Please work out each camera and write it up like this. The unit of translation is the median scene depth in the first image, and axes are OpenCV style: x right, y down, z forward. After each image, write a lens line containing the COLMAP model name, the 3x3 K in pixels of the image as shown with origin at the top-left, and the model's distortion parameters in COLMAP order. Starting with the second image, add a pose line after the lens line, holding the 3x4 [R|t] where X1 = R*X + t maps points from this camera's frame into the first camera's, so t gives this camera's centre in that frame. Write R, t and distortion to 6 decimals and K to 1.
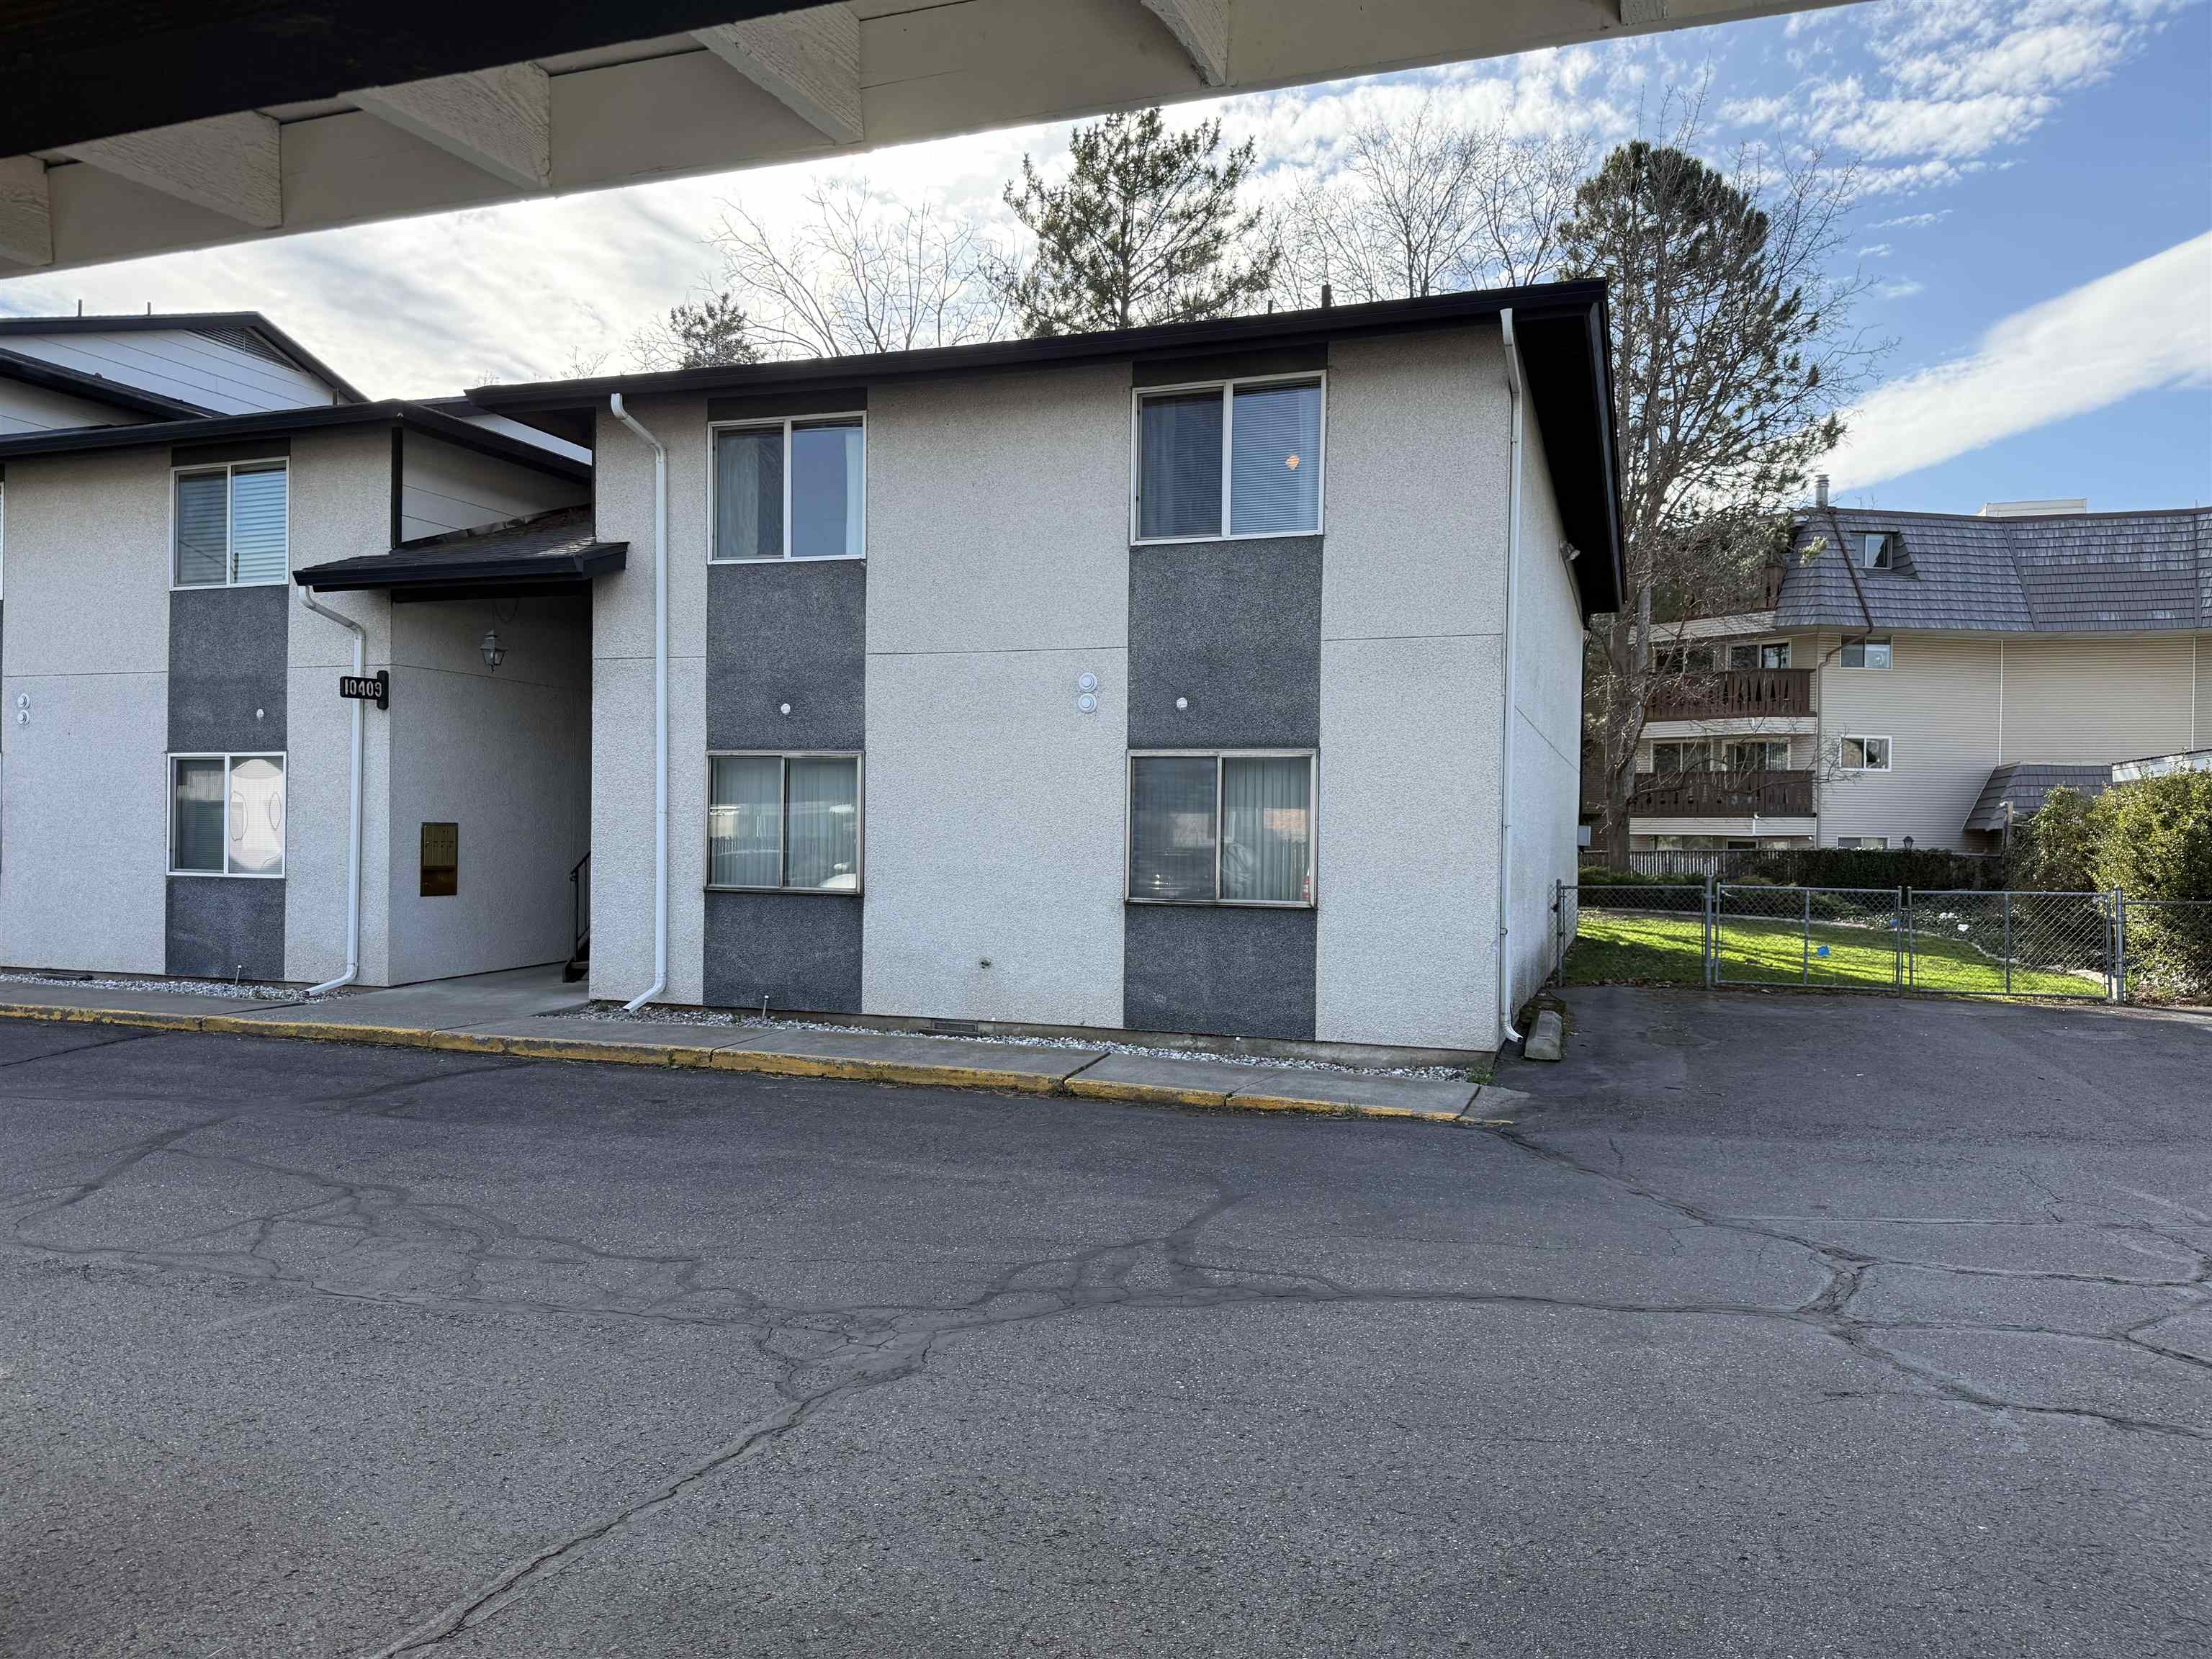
lens RADIAL K [[1515.0, 0, 1095.7], [0, 1515.0, 843.6], [0, 0, 1]] dist [0.021764, -0.007925]
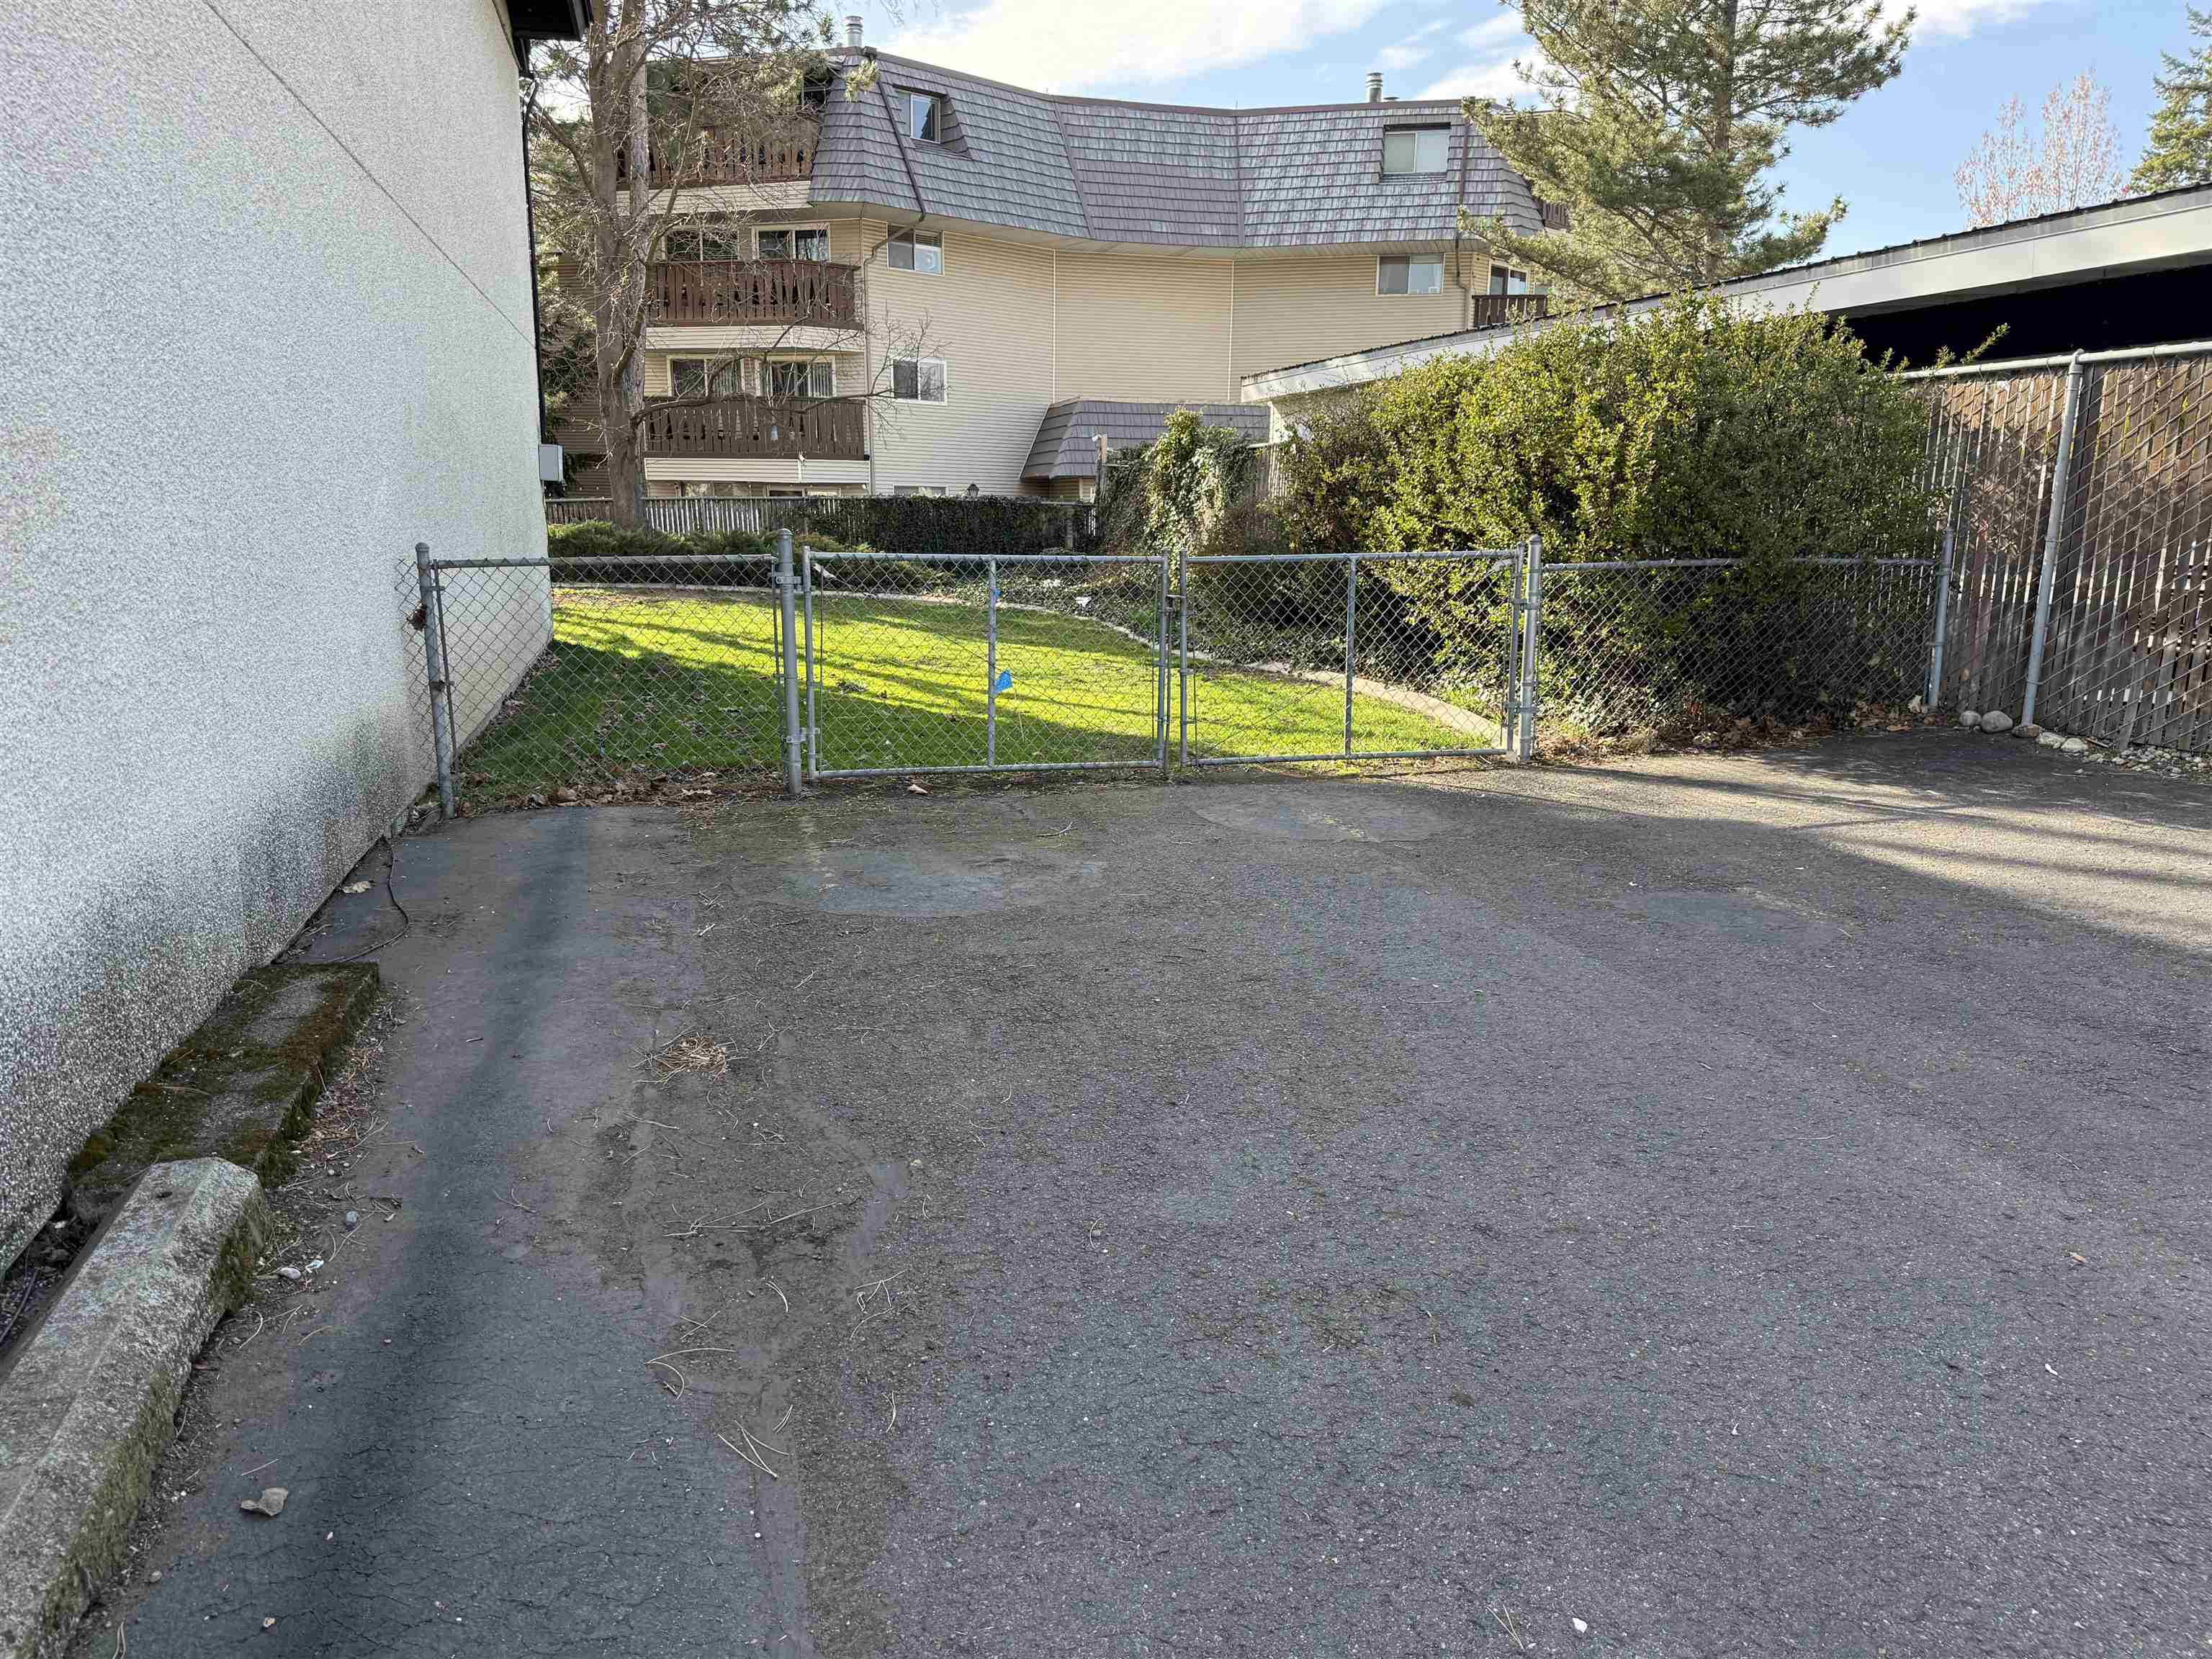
lens RADIAL K [[1515.0, 0, 1104.6], [0, 1515.0, 842.6], [0, 0, 1]] dist [0.021764, -0.007925]
pose [[0.816294, -0.127816, 0.563318, 0.095340], [0.002185, 0.975888, 0.218262, 0.005884], [-0.577633, -0.176935, 0.796891, 0.251159]]
